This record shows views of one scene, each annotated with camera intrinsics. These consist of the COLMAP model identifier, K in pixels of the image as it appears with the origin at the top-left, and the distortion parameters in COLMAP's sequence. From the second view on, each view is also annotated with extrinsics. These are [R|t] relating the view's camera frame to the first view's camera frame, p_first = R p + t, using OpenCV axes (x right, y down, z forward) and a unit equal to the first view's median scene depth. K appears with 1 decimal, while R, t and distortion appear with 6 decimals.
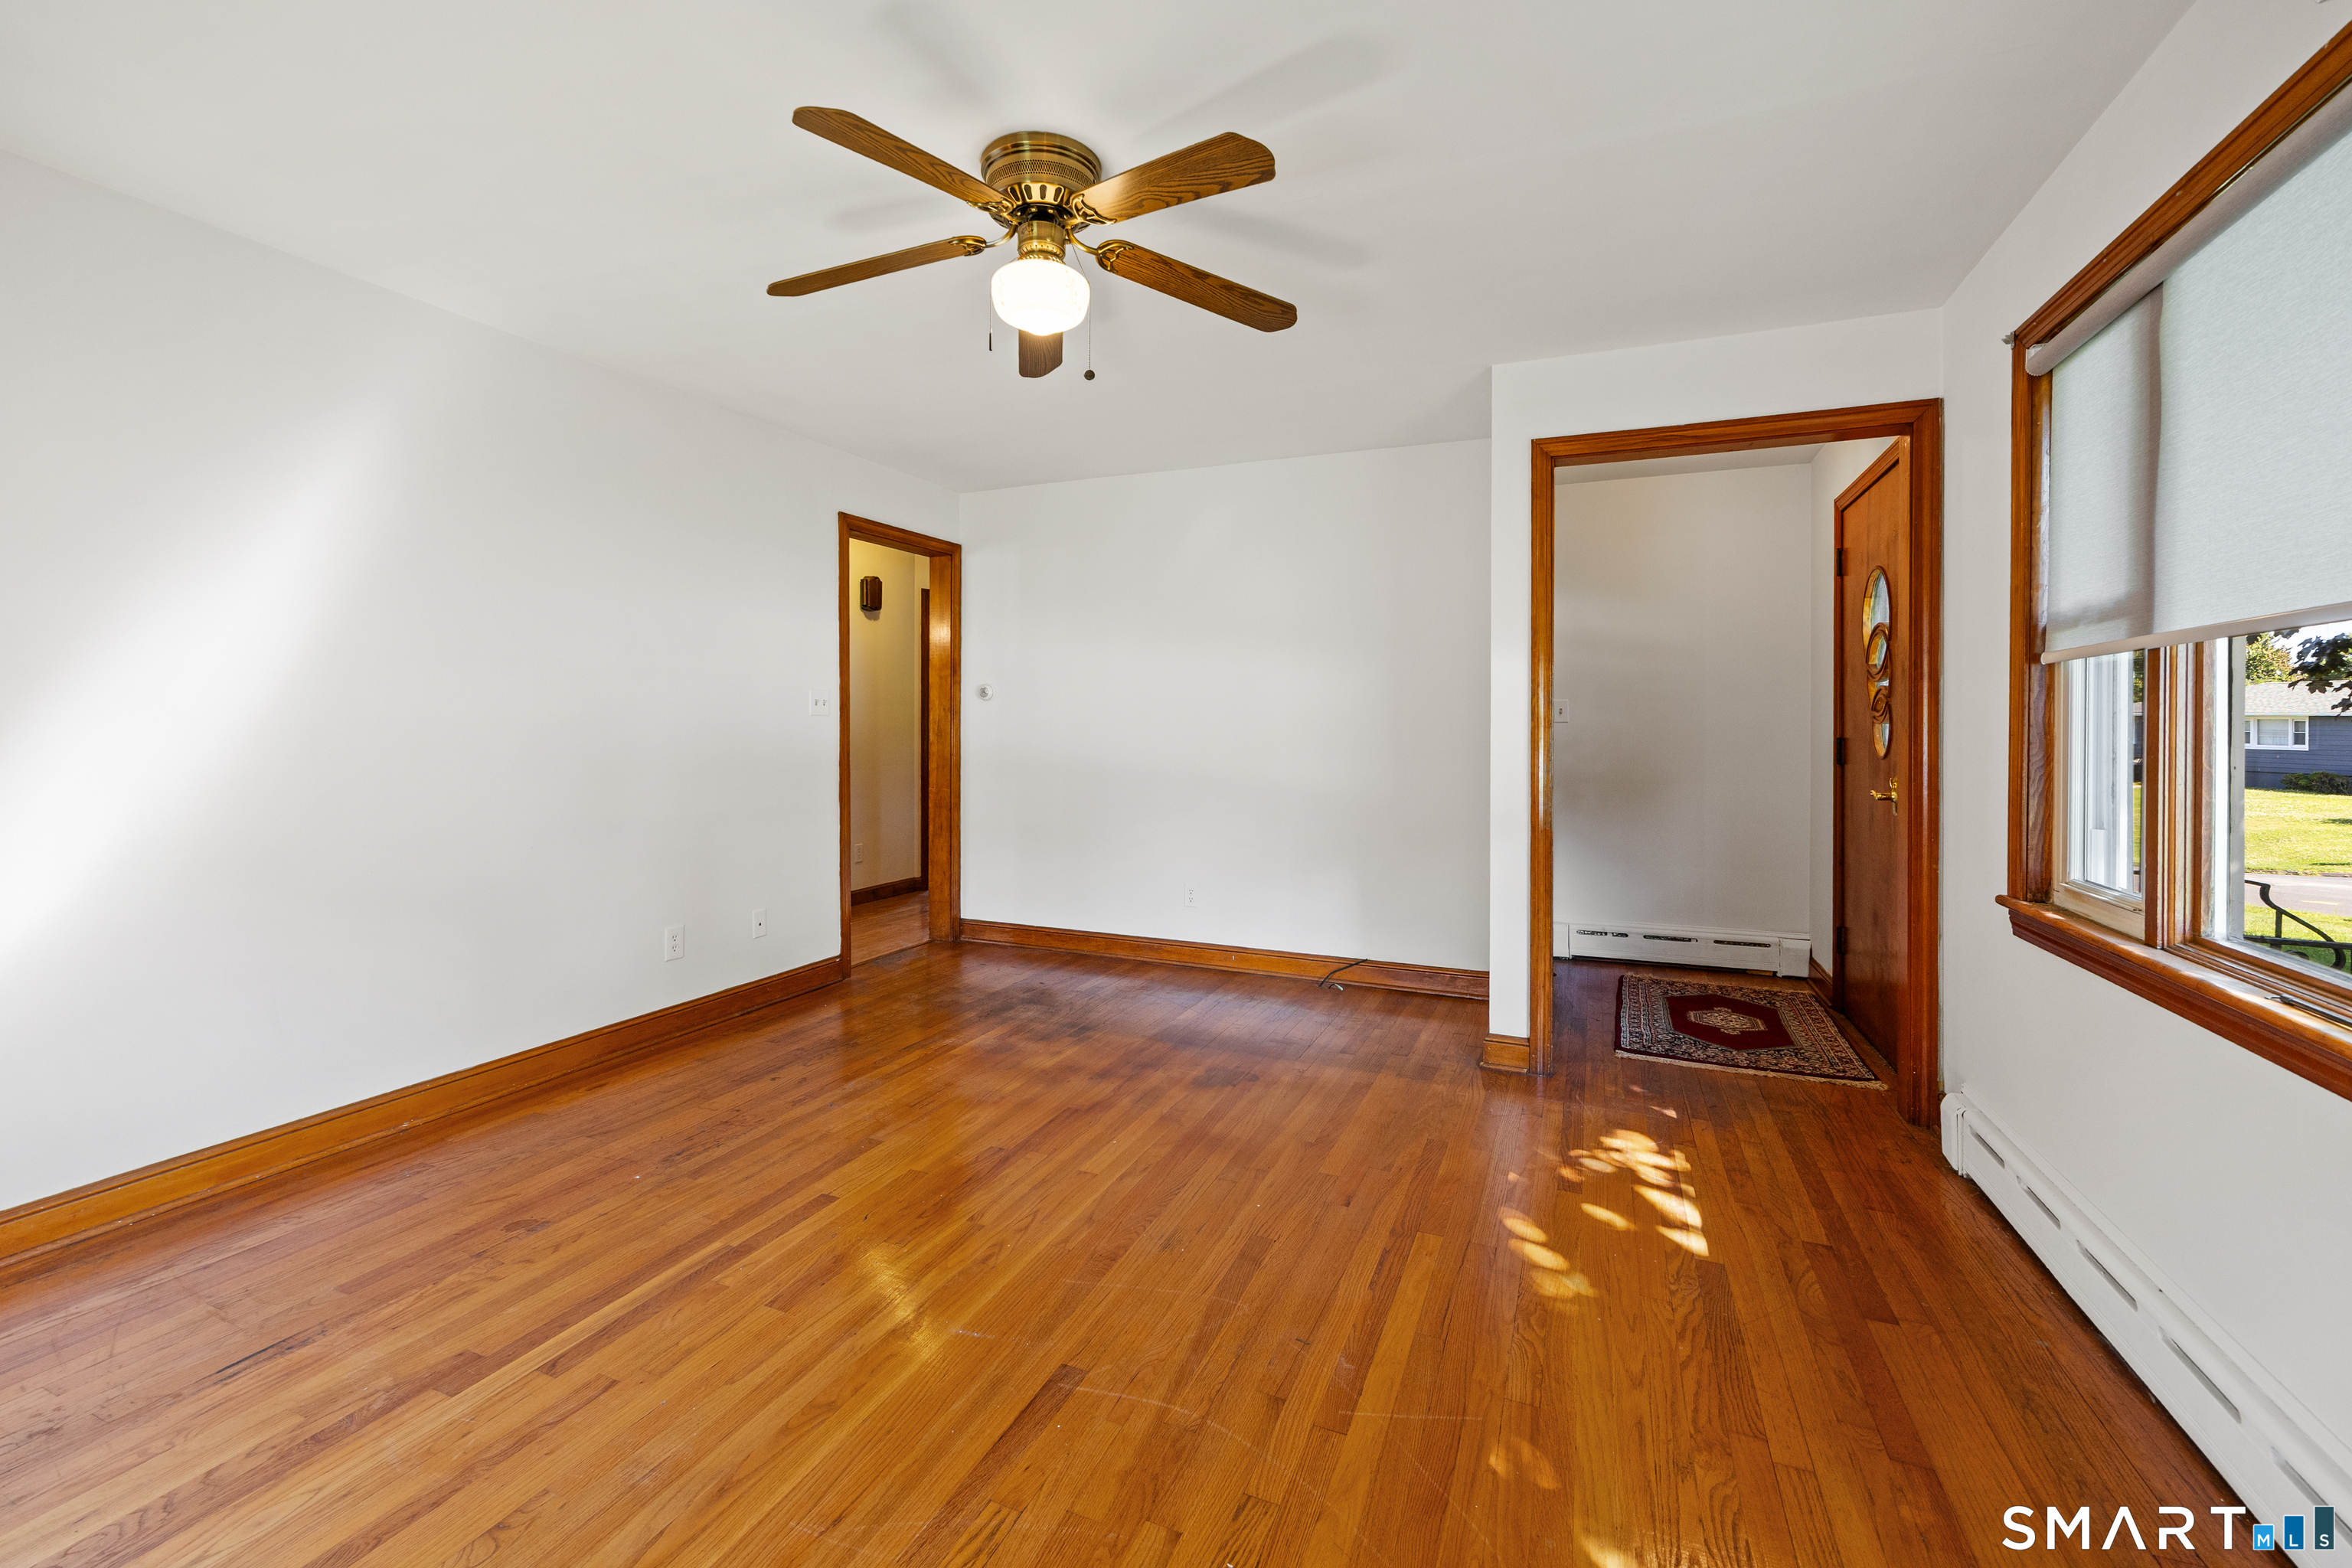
lens RADIAL K [[933.6, 0, 1168.7], [0, 933.6, 734.9], [0, 0, 1]] dist [-0.000512, 0.000065]
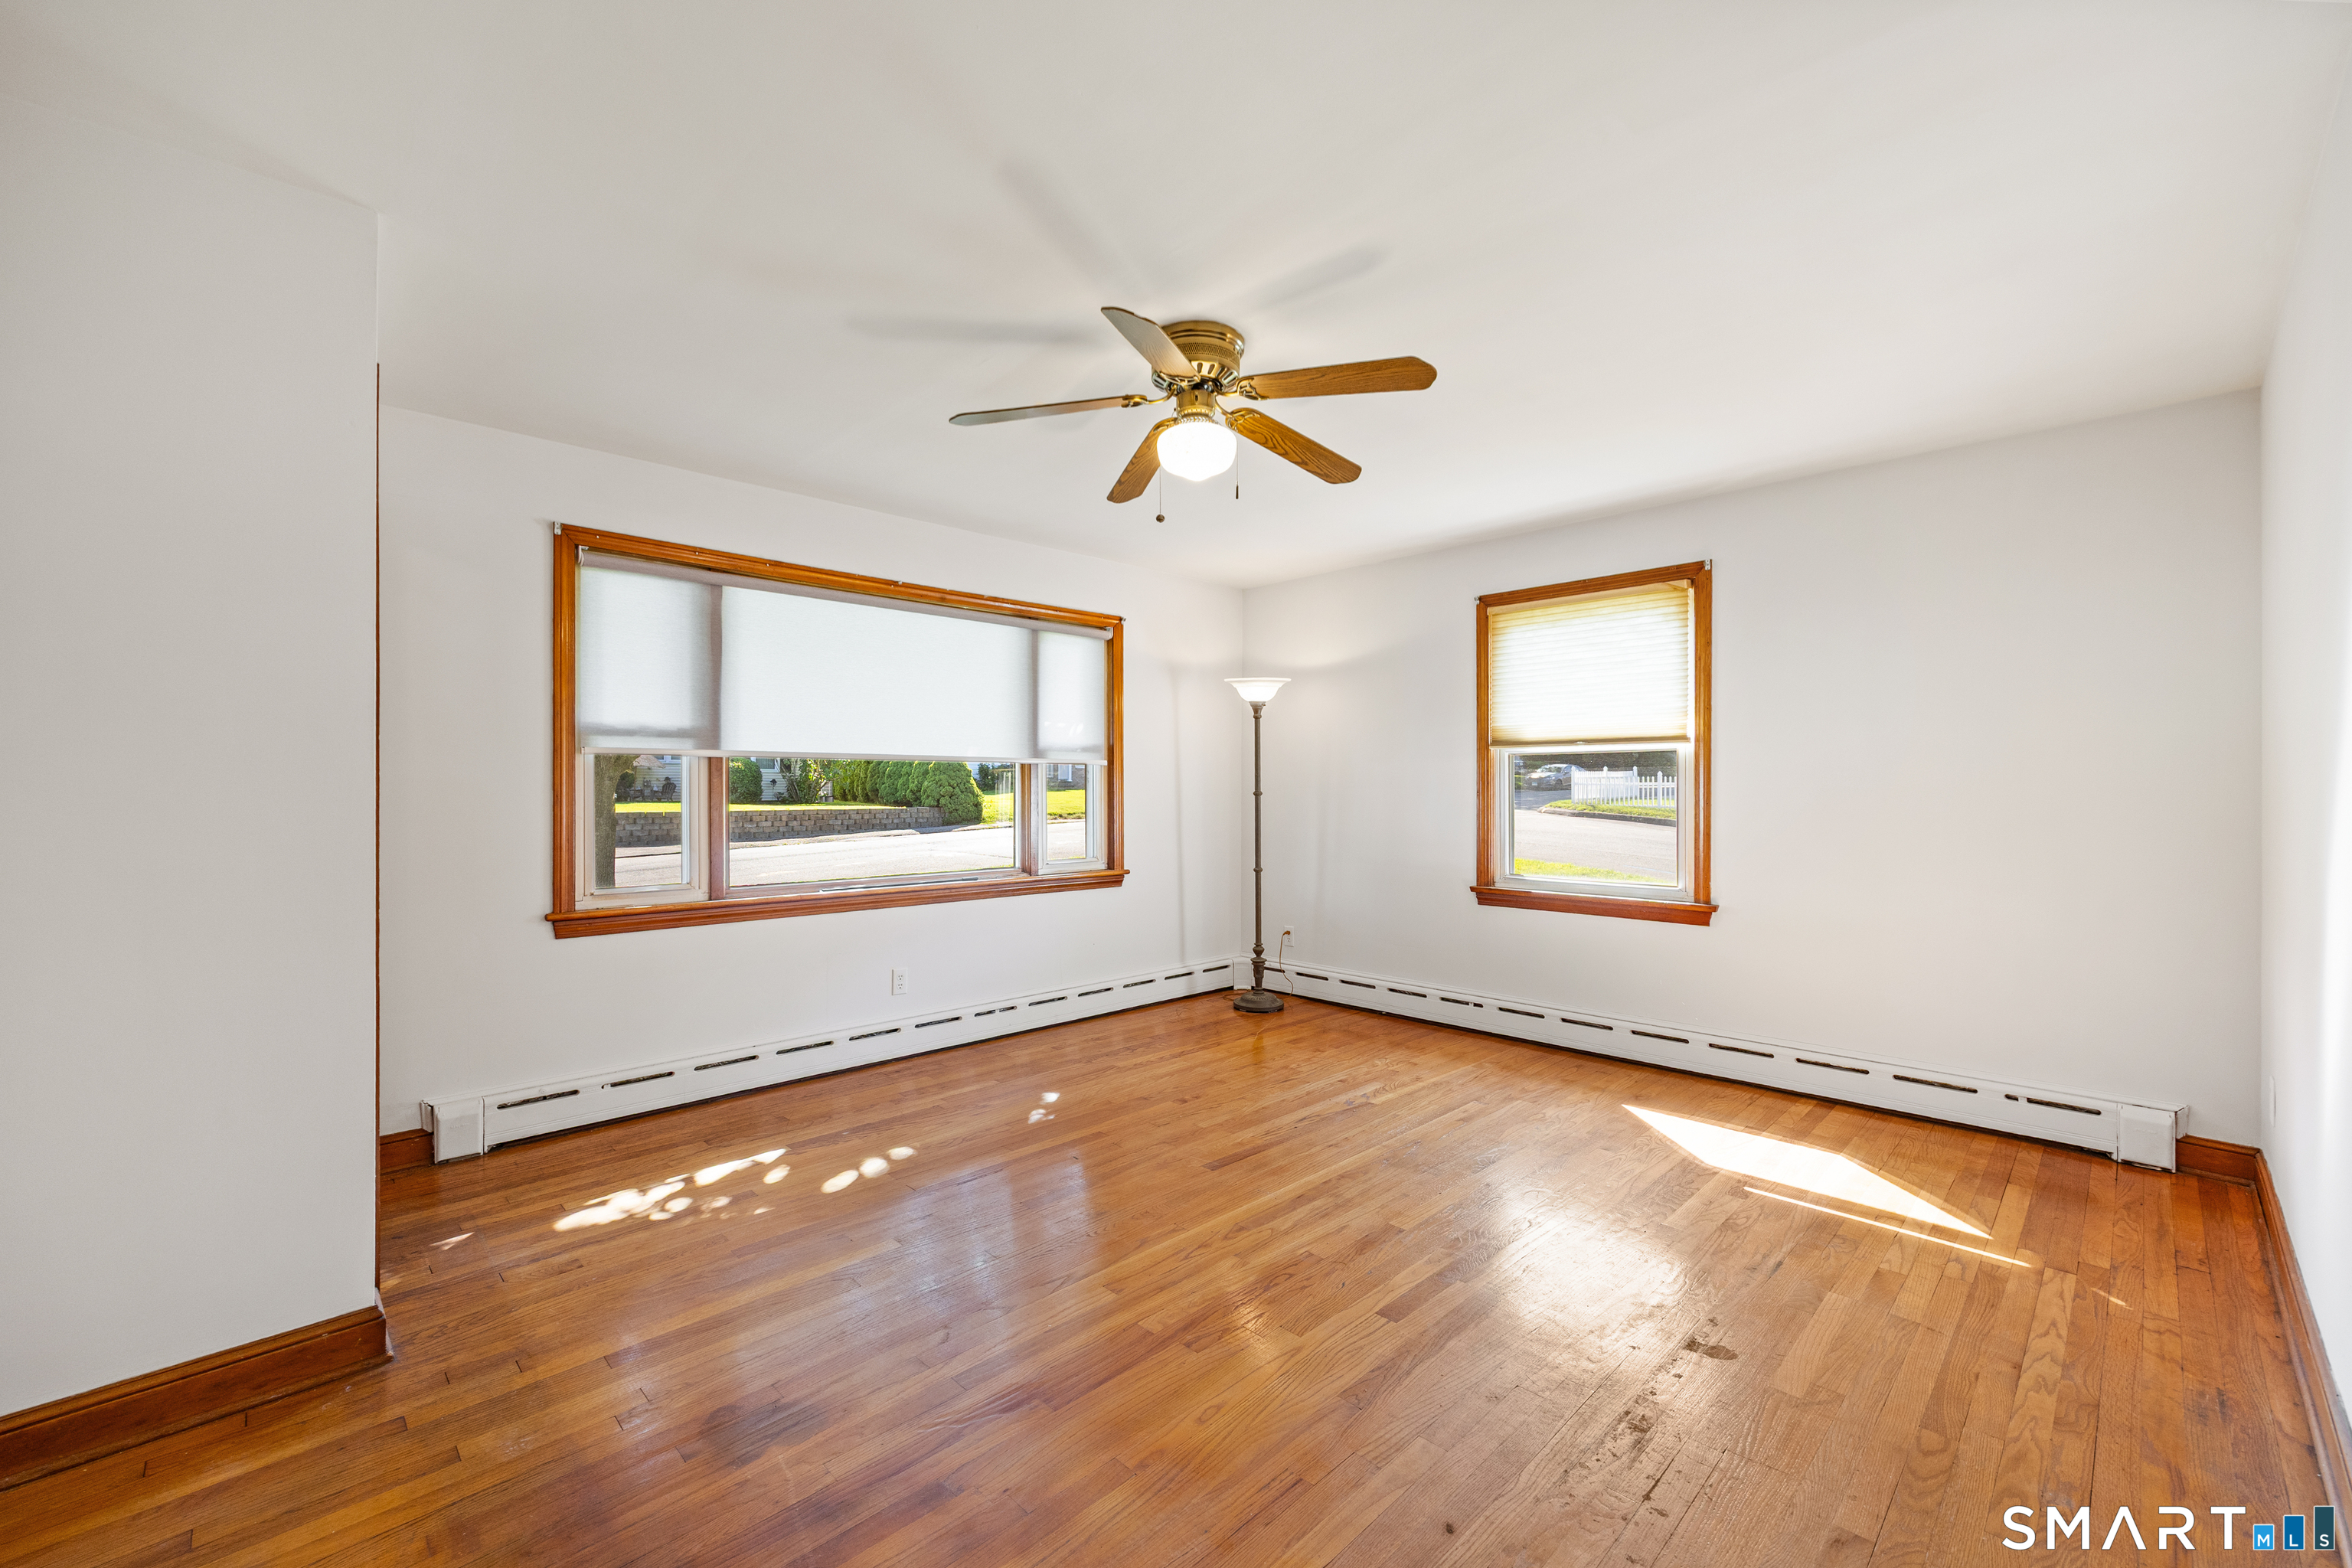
lens RADIAL K [[936.4, 0, 1176.0], [0, 936.4, 784.0], [0, 0, 1]] dist [-0.000199, -0.000021]
pose [[-0.922434, 0.000241, 0.386154, -0.514026], [0.003005, 0.999974, 0.006554, -0.030767], [-0.386142, 0.007206, -0.922411, 1.875689]]
